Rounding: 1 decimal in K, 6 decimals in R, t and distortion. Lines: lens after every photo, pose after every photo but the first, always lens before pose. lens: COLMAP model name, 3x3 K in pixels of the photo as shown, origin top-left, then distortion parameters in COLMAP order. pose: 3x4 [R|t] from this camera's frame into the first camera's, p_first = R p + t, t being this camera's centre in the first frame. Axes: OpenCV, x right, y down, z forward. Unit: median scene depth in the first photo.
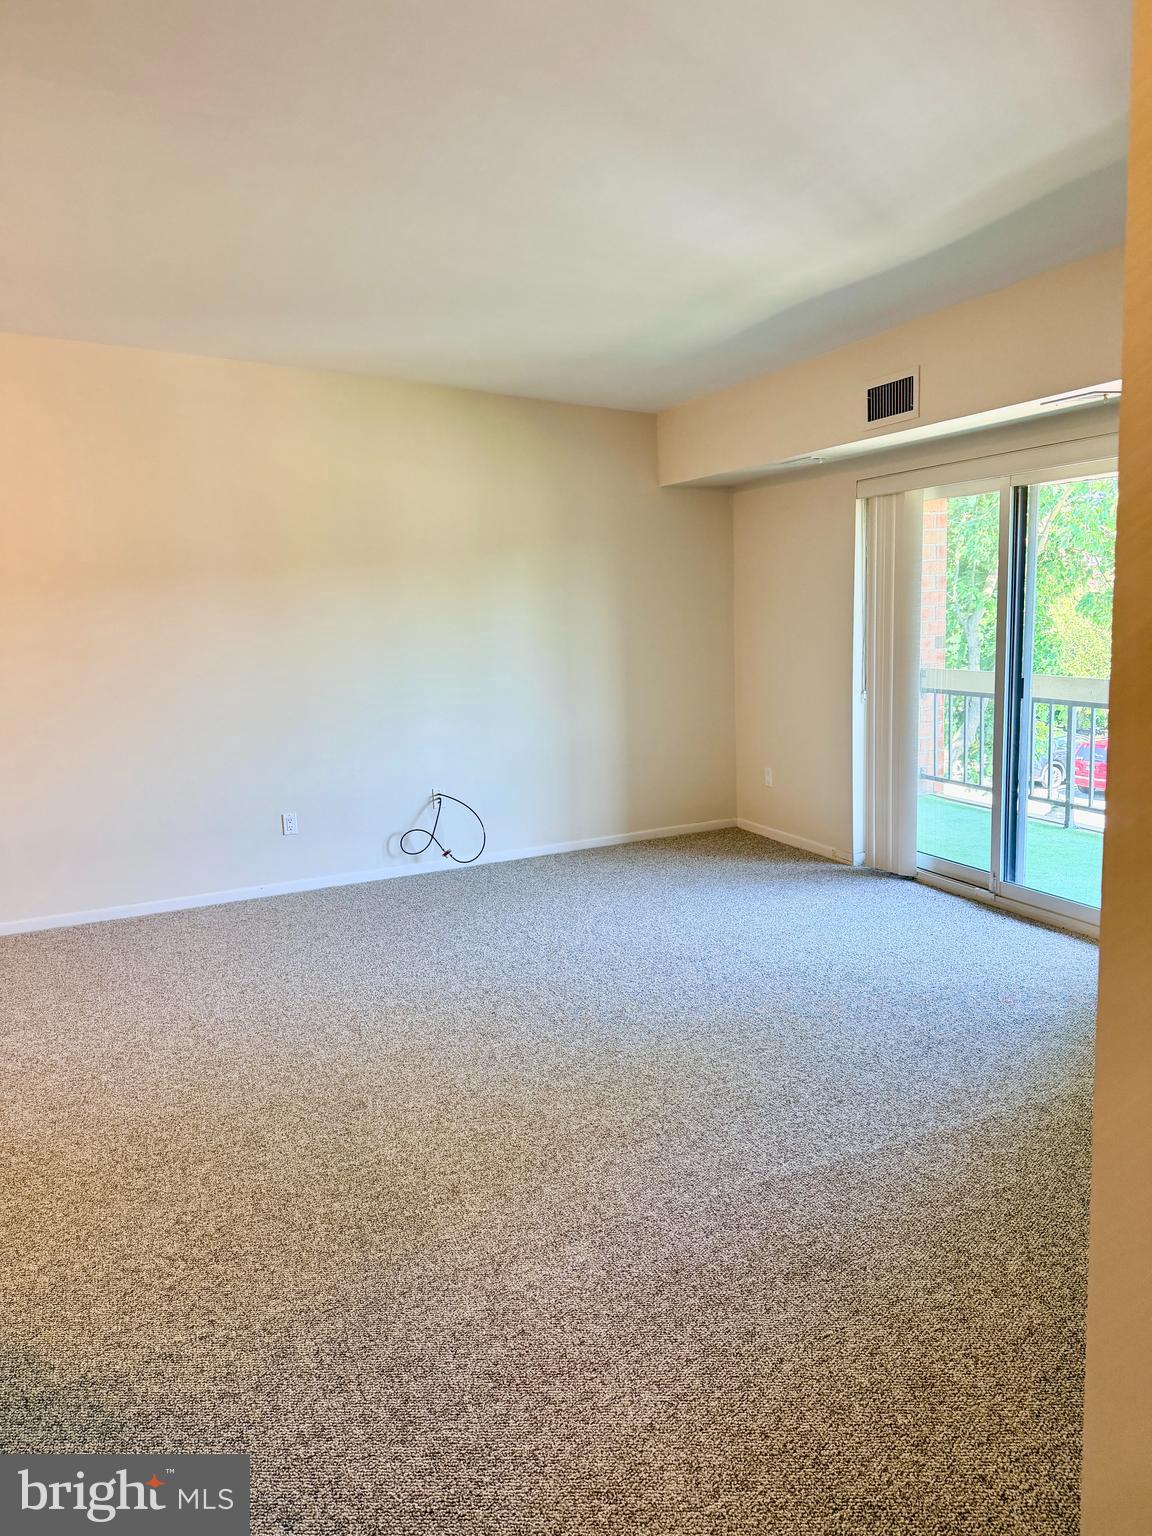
lens RADIAL K [[1074.3, 0, 581.0], [0, 1074.3, 770.3], [0, 0, 1]] dist [0.091367, -0.147609]
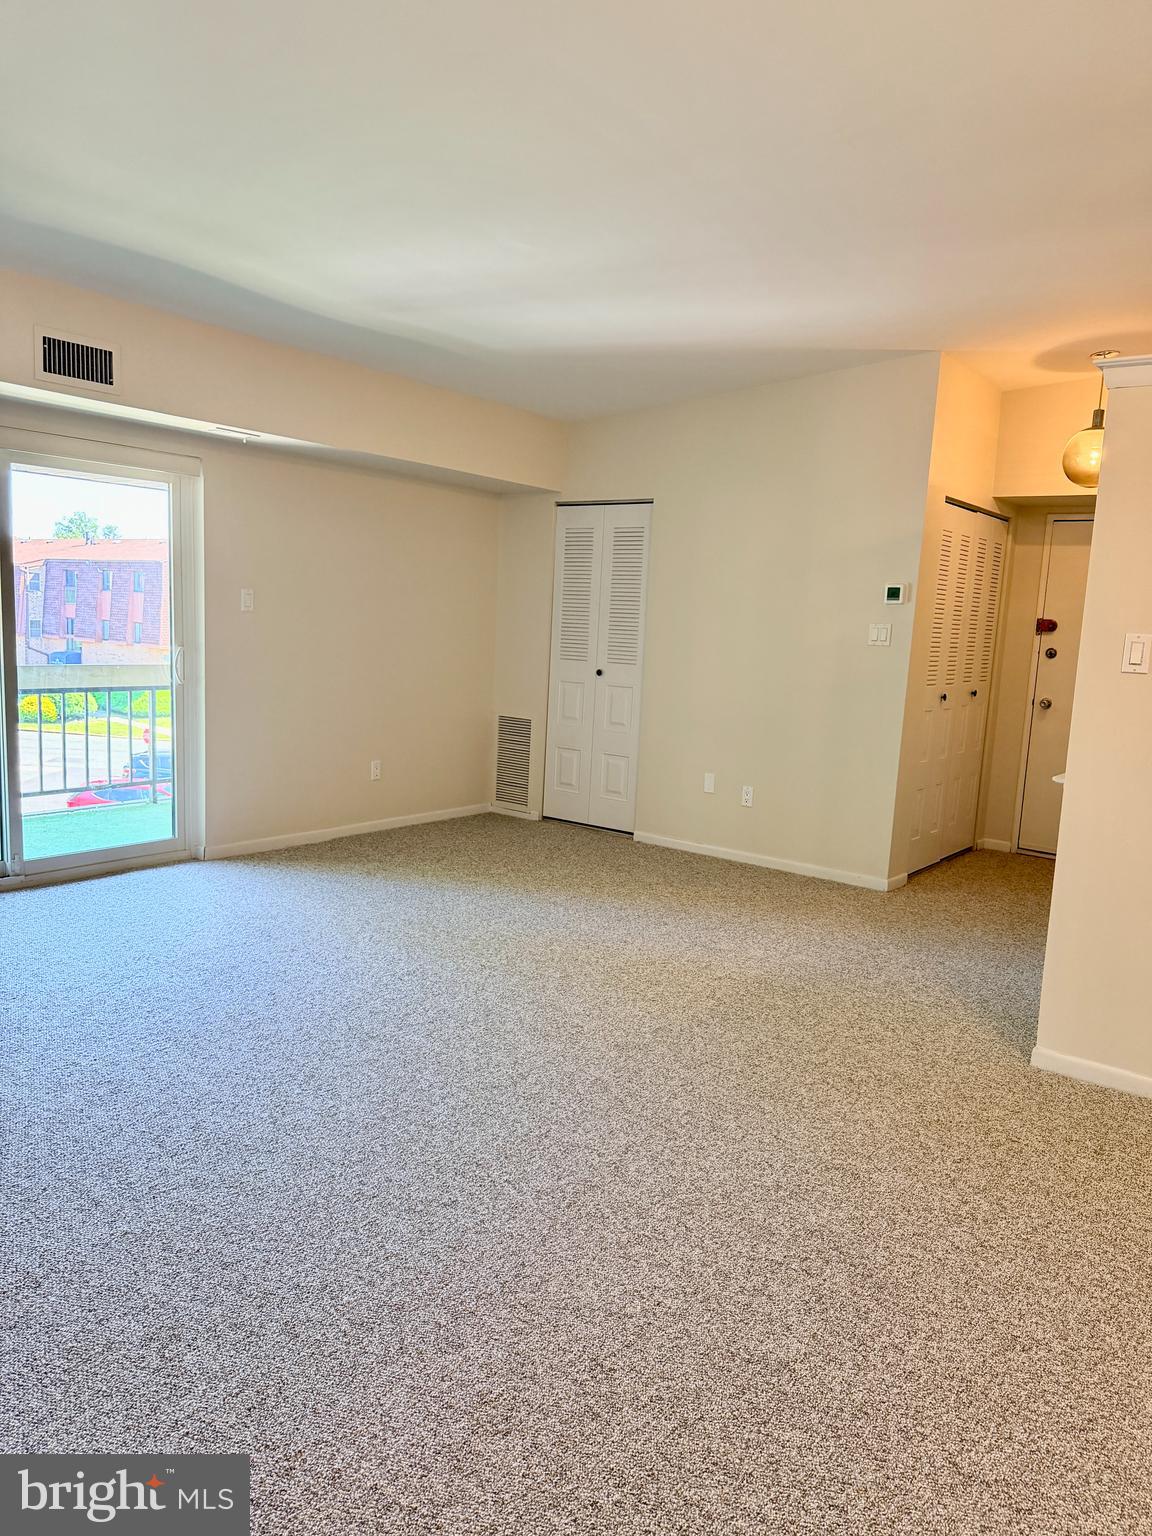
lens RADIAL K [[1074.3, 0, 581.0], [0, 1074.3, 770.3], [0, 0, 1]] dist [0.091367, -0.147609]
pose [[-0.489942, -0.106714, 0.865199, -0.673147], [0.112592, 0.976420, 0.184191, -0.098091], [-0.864454, 0.187658, -0.466374, 0.953048]]
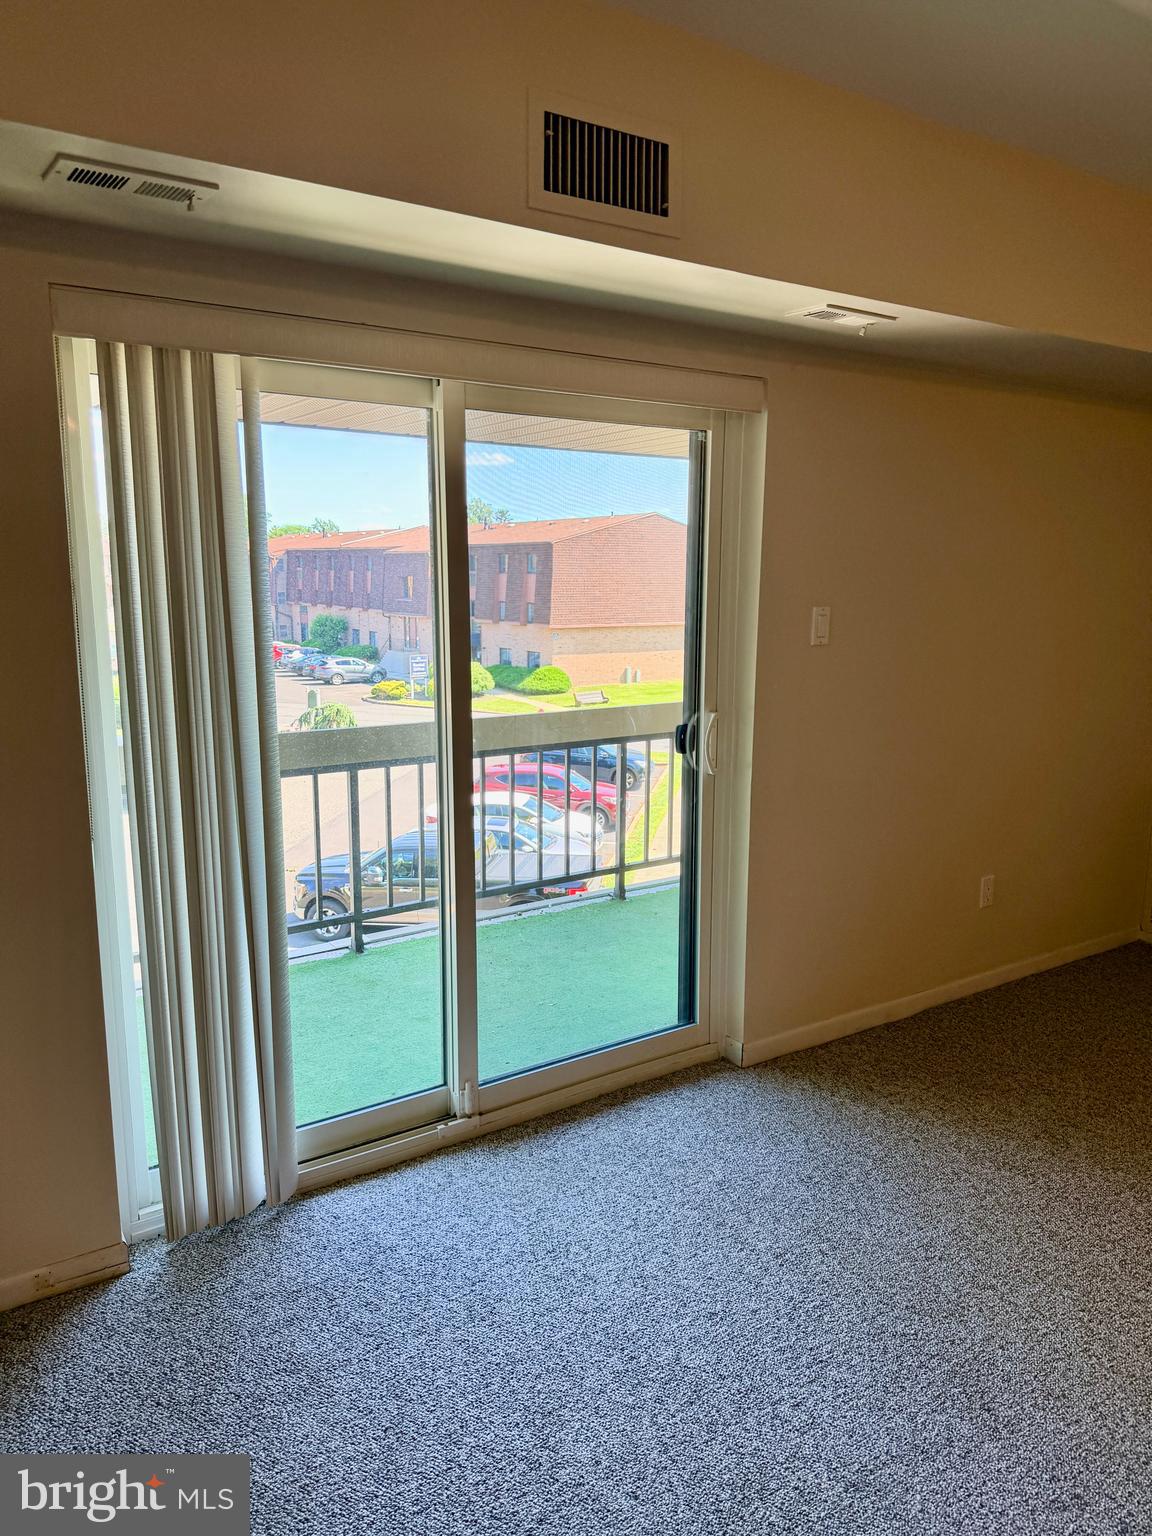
lens RADIAL K [[1082.7, 0, 576.0], [0, 1082.7, 768.0], [0, 0, 1]] dist [0.044444, -0.056202]
pose [[-0.171636, -0.135260, 0.975831, -0.162517], [0.158213, 0.973888, 0.162818, -0.145062], [-0.972373, 0.182335, -0.145754, 0.947393]]
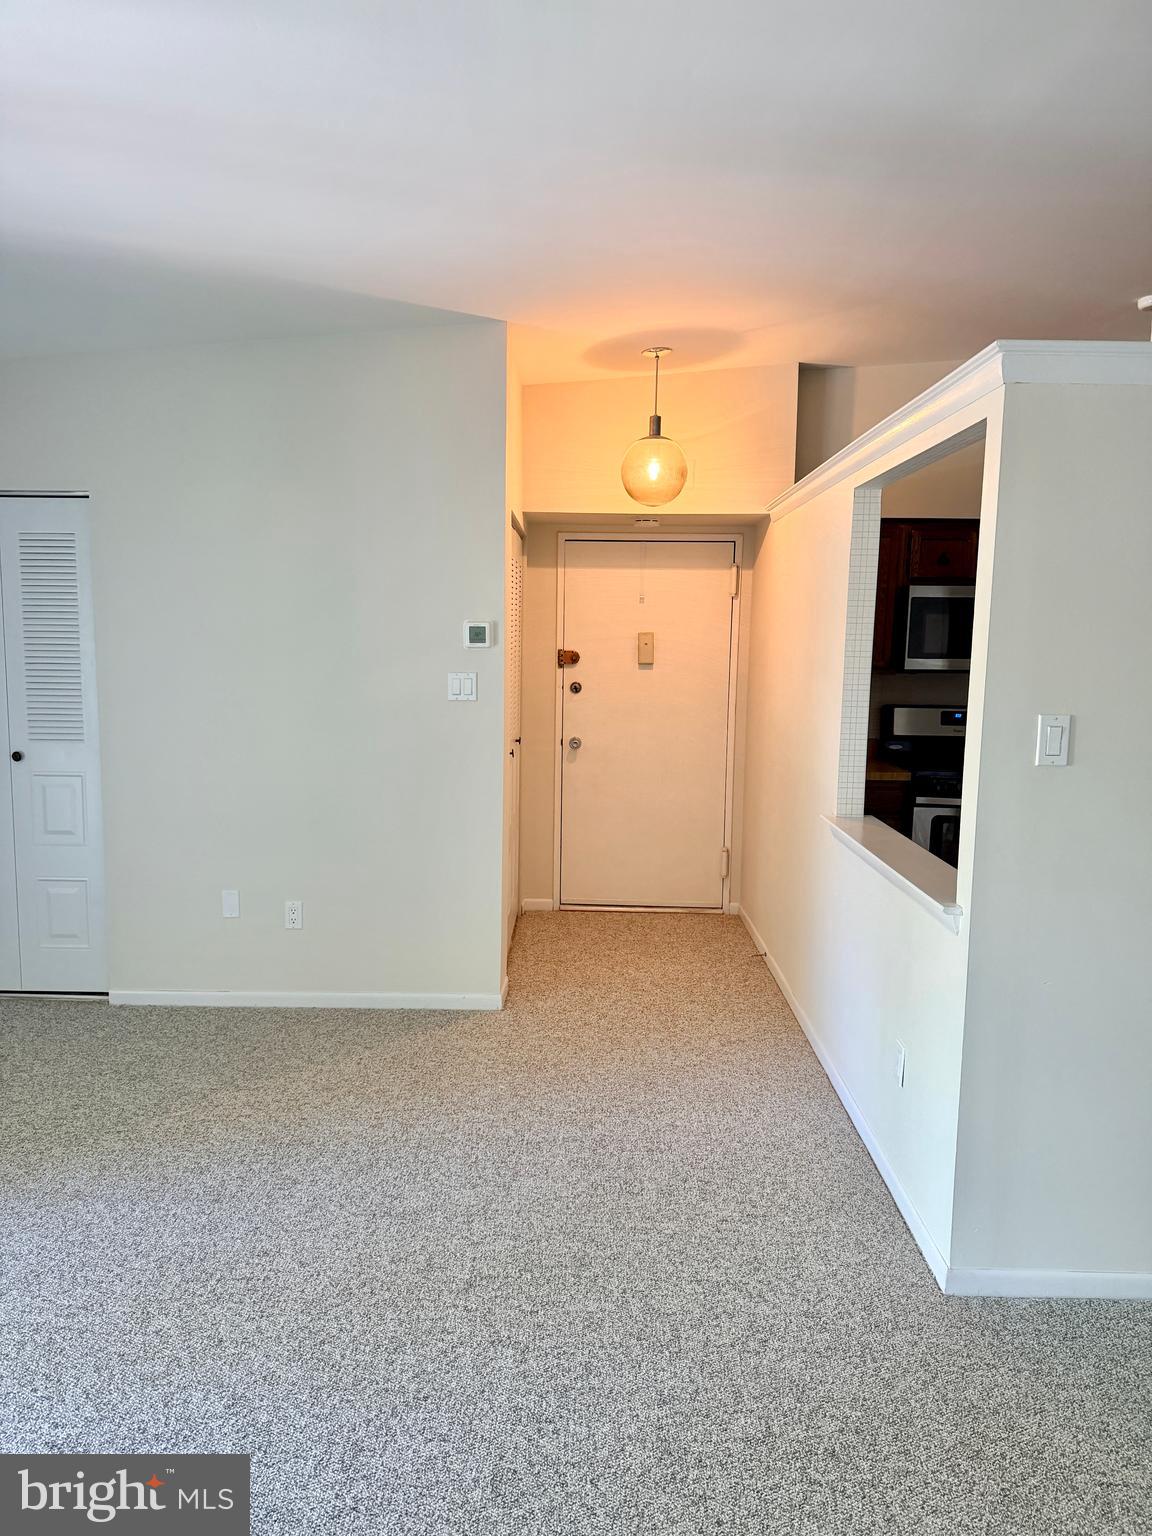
lens RADIAL K [[1069.3, 0, 572.4], [0, 1069.3, 771.8], [0, 0, 1]] dist [0.111895, -0.190974]
pose [[-0.910826, -0.025120, 0.412026, -0.297059], [0.087445, 0.963752, 0.252063, -0.134555], [-0.403423, 0.265615, -0.875614, 0.874786]]
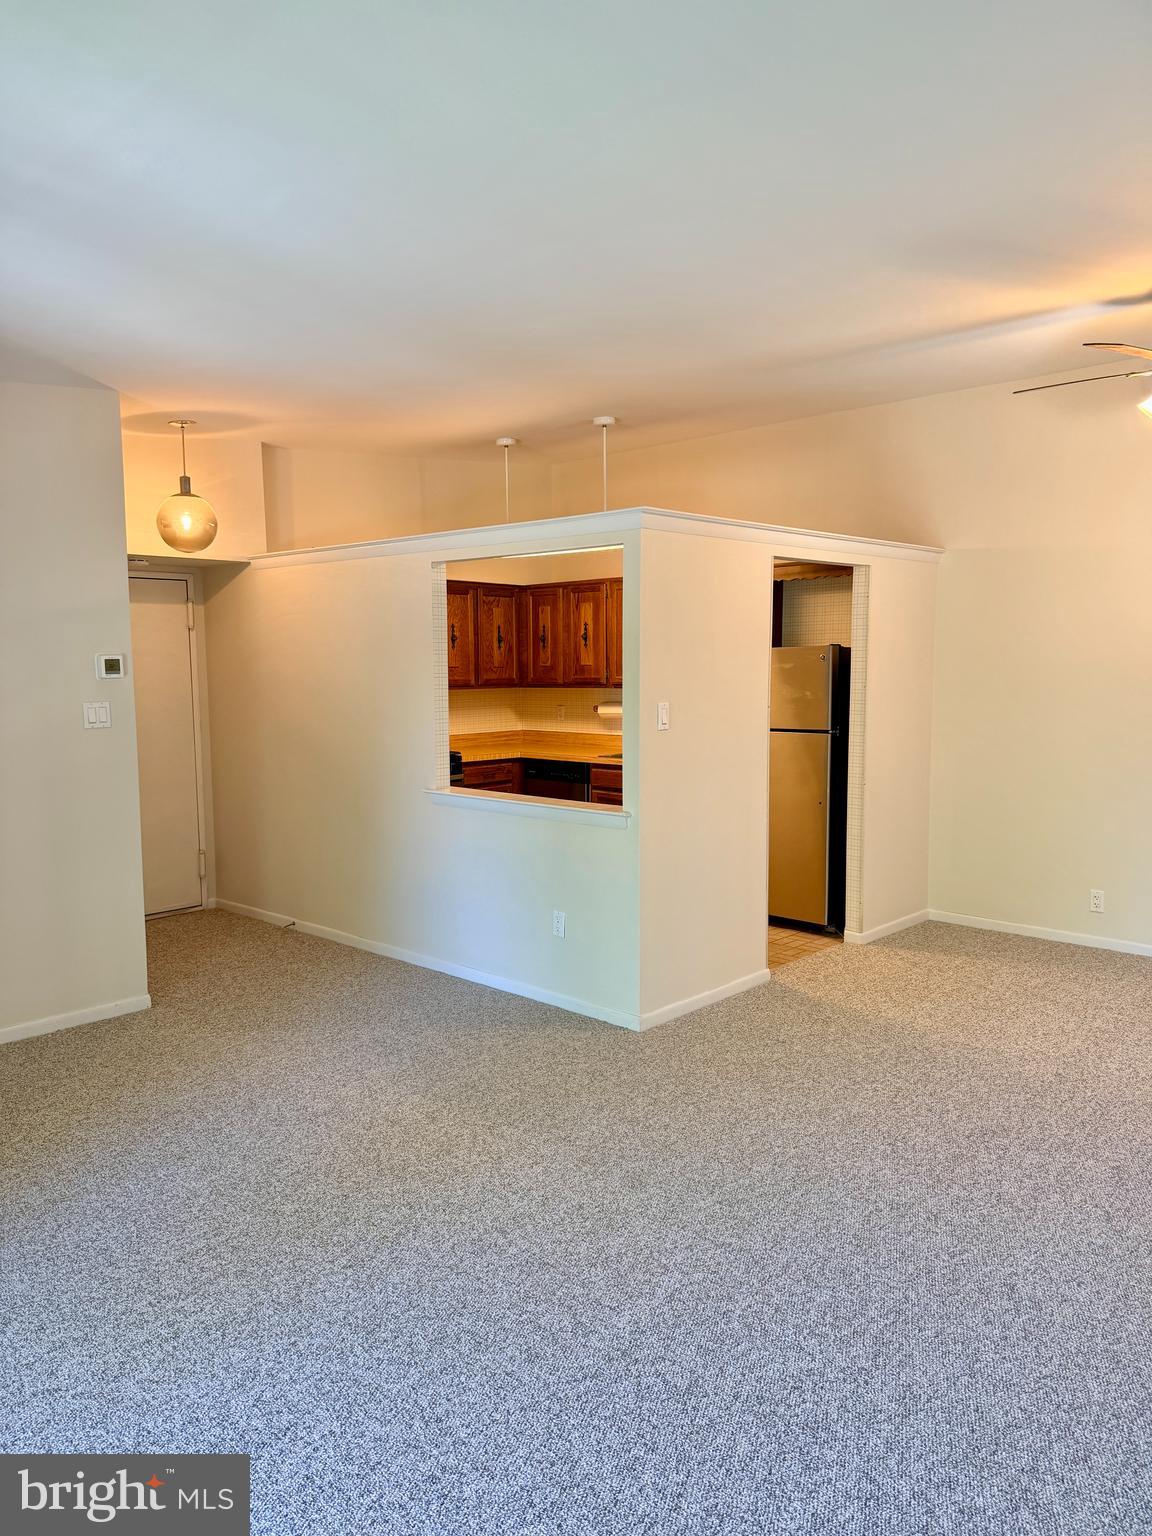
lens RADIAL K [[1074.3, 0, 581.0], [0, 1074.3, 770.3], [0, 0, 1]] dist [0.091367, -0.147609]
pose [[-0.912573, 0.086945, -0.399563, 0.111208], [-0.022694, 0.964859, 0.261786, -0.196146], [0.408283, 0.247966, -0.878532, 1.127816]]
